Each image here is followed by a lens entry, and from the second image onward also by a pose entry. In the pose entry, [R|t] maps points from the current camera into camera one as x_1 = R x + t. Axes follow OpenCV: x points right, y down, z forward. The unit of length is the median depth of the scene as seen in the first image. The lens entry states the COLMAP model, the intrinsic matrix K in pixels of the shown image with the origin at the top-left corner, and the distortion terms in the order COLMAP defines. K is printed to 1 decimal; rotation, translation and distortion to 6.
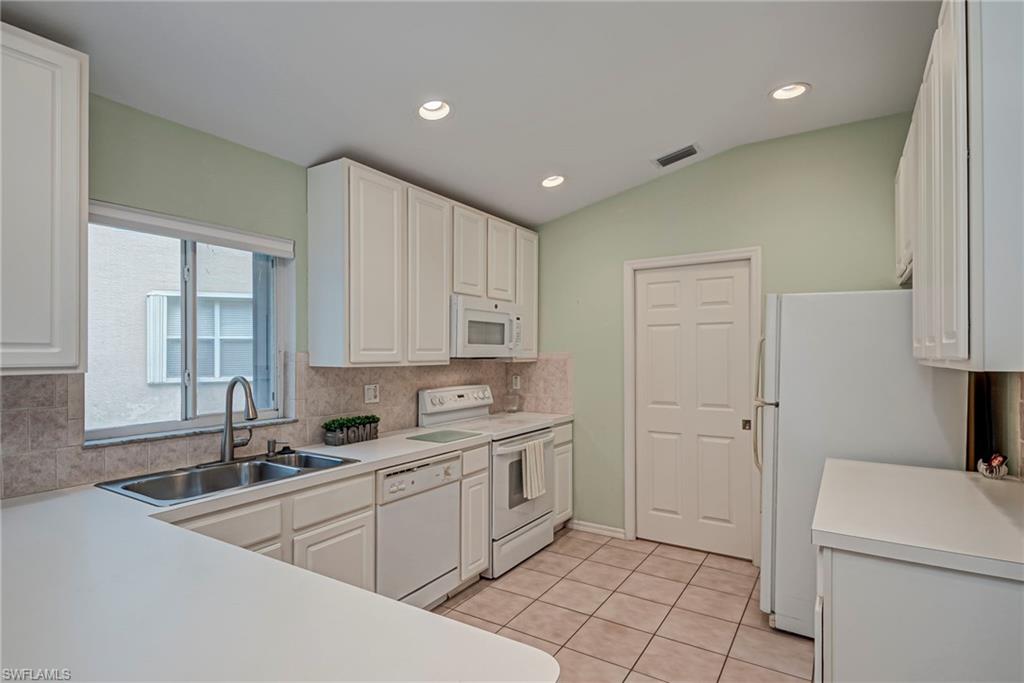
lens RADIAL K [[520.4, 0, 520.8], [0, 520.4, 350.2], [0, 0, 1]] dist [-0.021360, -0.003675]
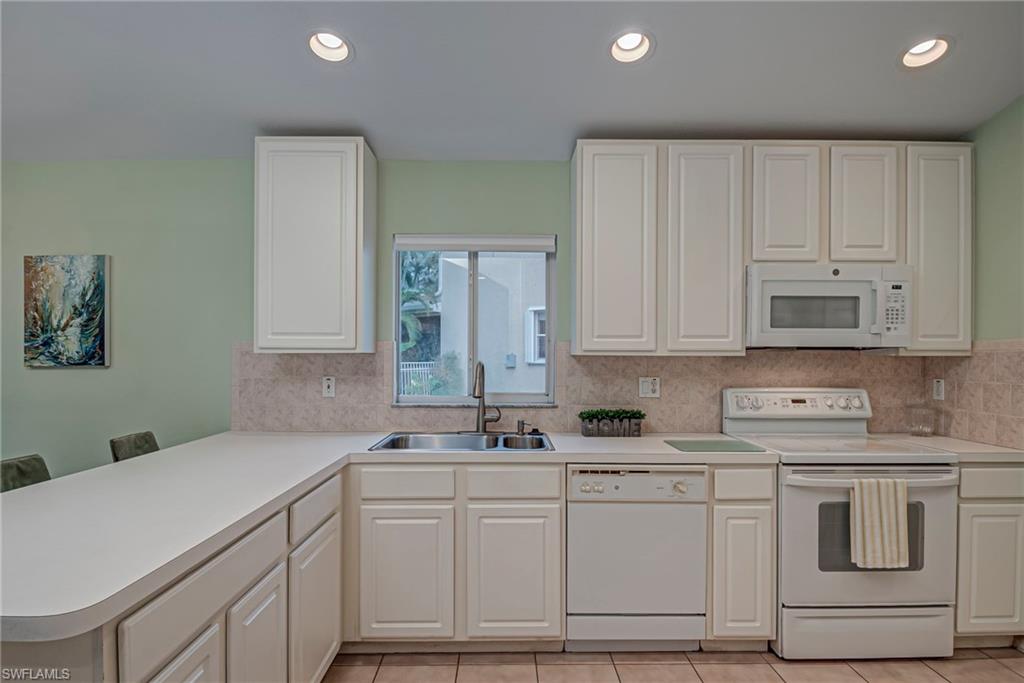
lens RADIAL K [[520.4, 0, 498.6], [0, 520.4, 355.0], [0, 0, 1]] dist [-0.021360, -0.003675]
pose [[0.509202, 0.000925, -0.860647, 0.341267], [0.000710, 0.999999, 0.001495, 0.025408], [0.860647, -0.001372, 0.509200, 0.304477]]
